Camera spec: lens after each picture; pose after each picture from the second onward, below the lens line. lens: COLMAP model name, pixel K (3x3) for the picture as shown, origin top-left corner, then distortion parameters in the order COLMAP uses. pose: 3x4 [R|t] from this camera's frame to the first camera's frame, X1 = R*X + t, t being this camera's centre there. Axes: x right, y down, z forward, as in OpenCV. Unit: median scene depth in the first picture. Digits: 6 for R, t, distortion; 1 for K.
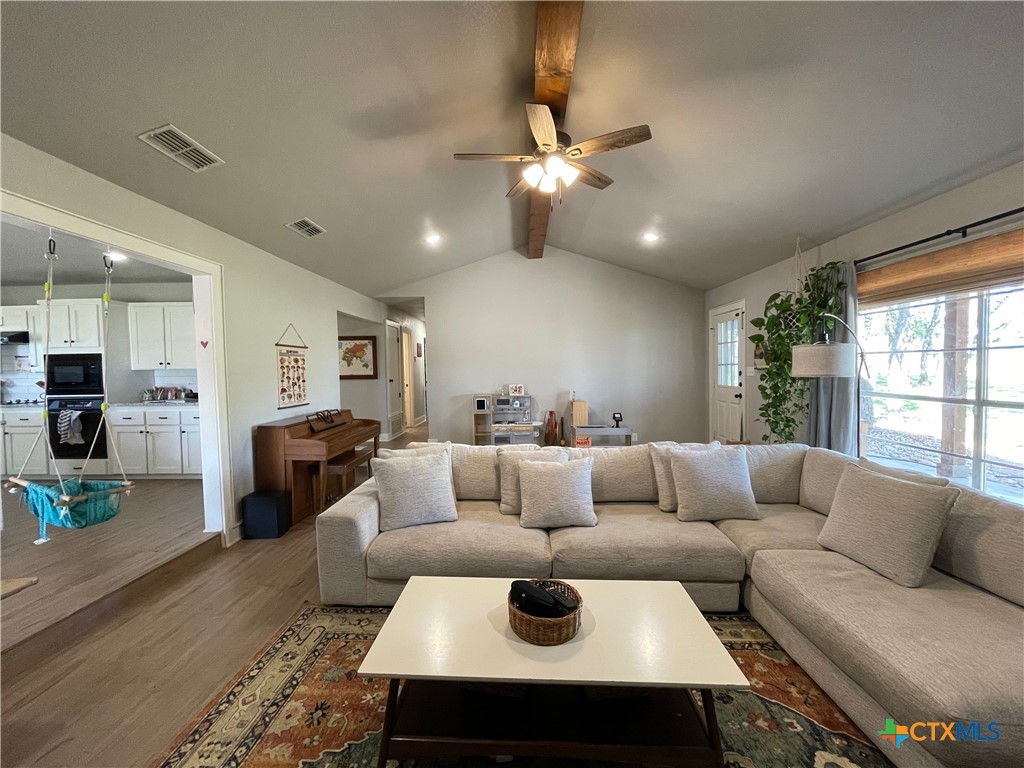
lens RADIAL K [[413.9, 0, 508.0], [0, 413.9, 382.5], [0, 0, 1]] dist [-0.000607, -0.001015]
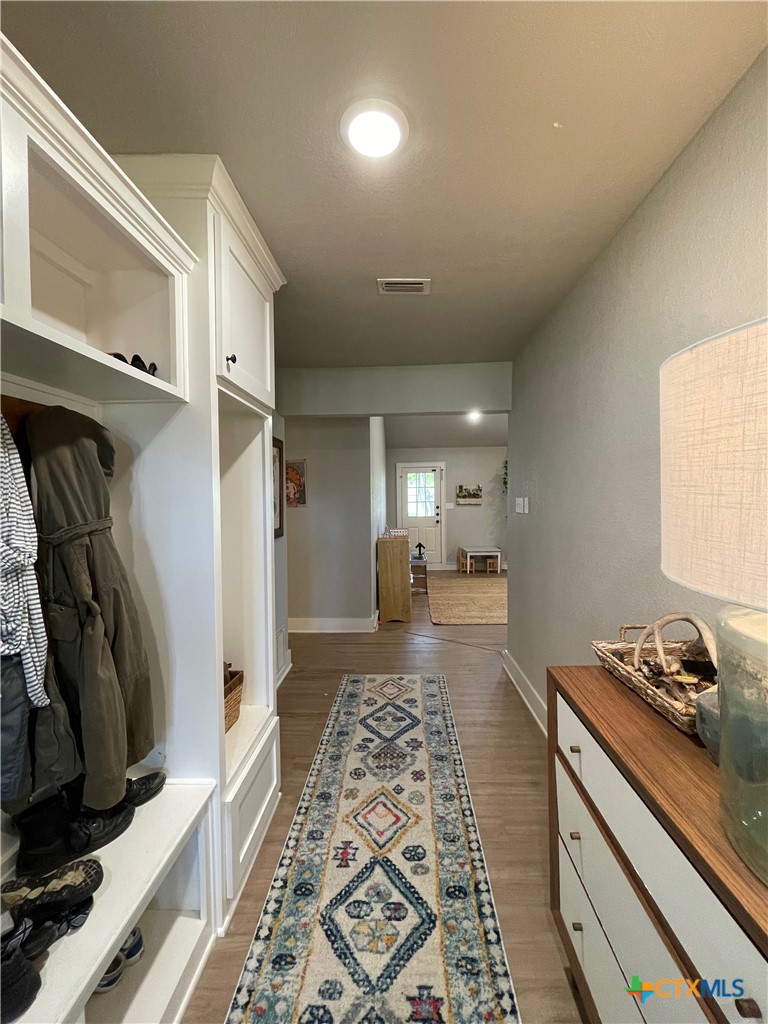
lens RADIAL K [[413.9, 0, 384.8], [0, 413.9, 501.3], [0, 0, 1]] dist [-0.000607, -0.001015]
pose [[0.011610, -0.002291, 0.999930, -1.433786], [0.044081, 0.999026, 0.001777, -0.079022], [-0.998961, 0.044057, 0.011700, 1.637493]]
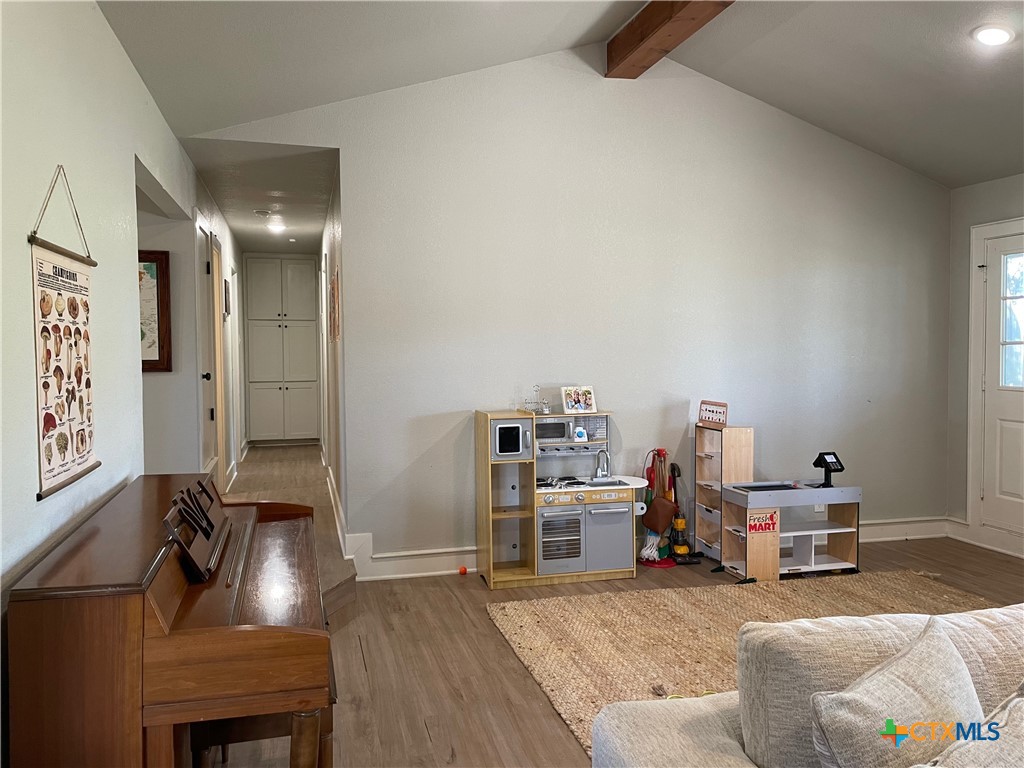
lens RADIAL K [[777.8, 0, 514.0], [0, 777.8, 371.1], [0, 0, 1]] dist [0.059354, -0.028188]
pose [[0.953312, 0.001566, 0.301983, -0.445537], [-0.000274, 0.999991, -0.004323, -0.011062], [-0.301987, 0.004038, 0.953303, 0.480692]]
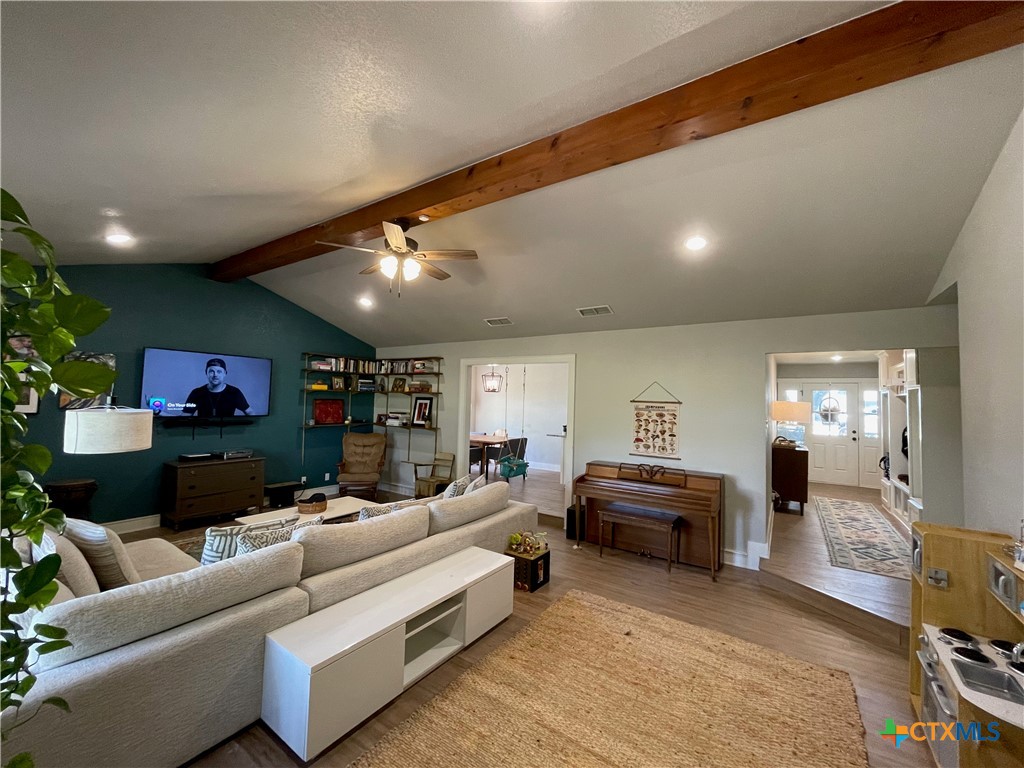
lens RADIAL K [[413.9, 0, 511.2], [0, 413.9, 381.1], [0, 0, 1]] dist [-0.000607, -0.001015]
pose [[-0.527036, -0.042859, -0.848761, 0.694584], [-0.051078, 0.998520, -0.018705, -0.114701], [0.848306, 0.033495, -0.528445, 1.398320]]
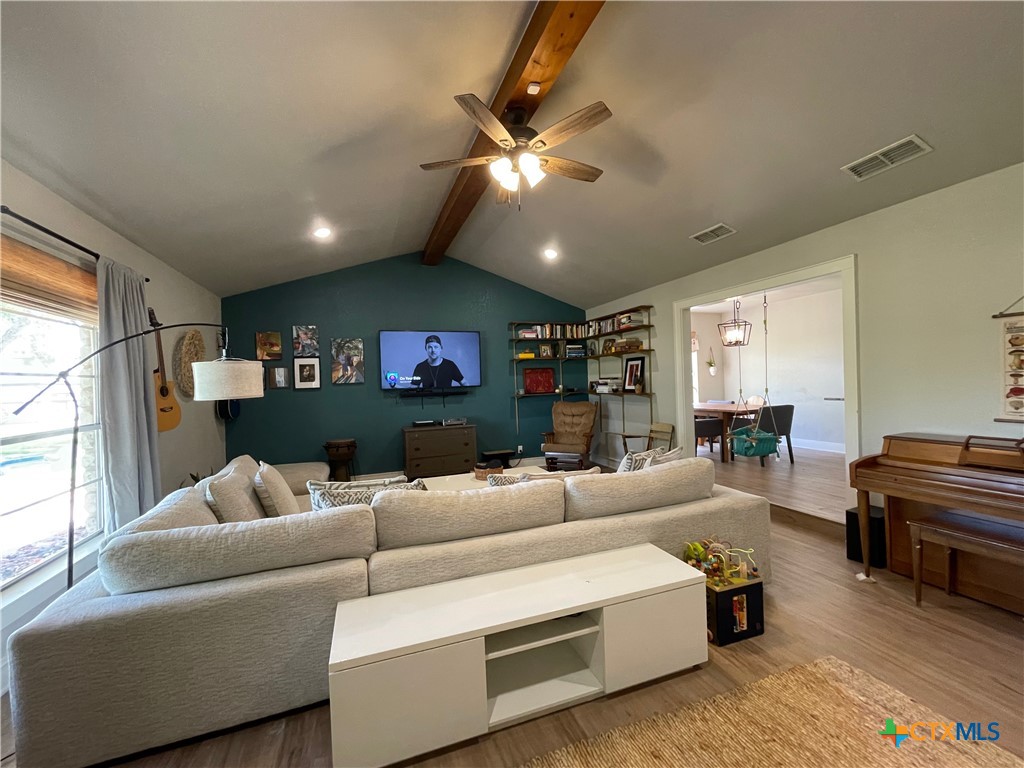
lens RADIAL K [[413.9, 0, 509.7], [0, 413.9, 382.3], [0, 0, 1]] dist [-0.000607, -0.001015]
pose [[-0.926263, 0.043295, -0.374382, 0.360689], [0.031461, 0.998795, 0.037667, -0.041324], [0.375562, 0.023111, -0.926509, 1.354563]]
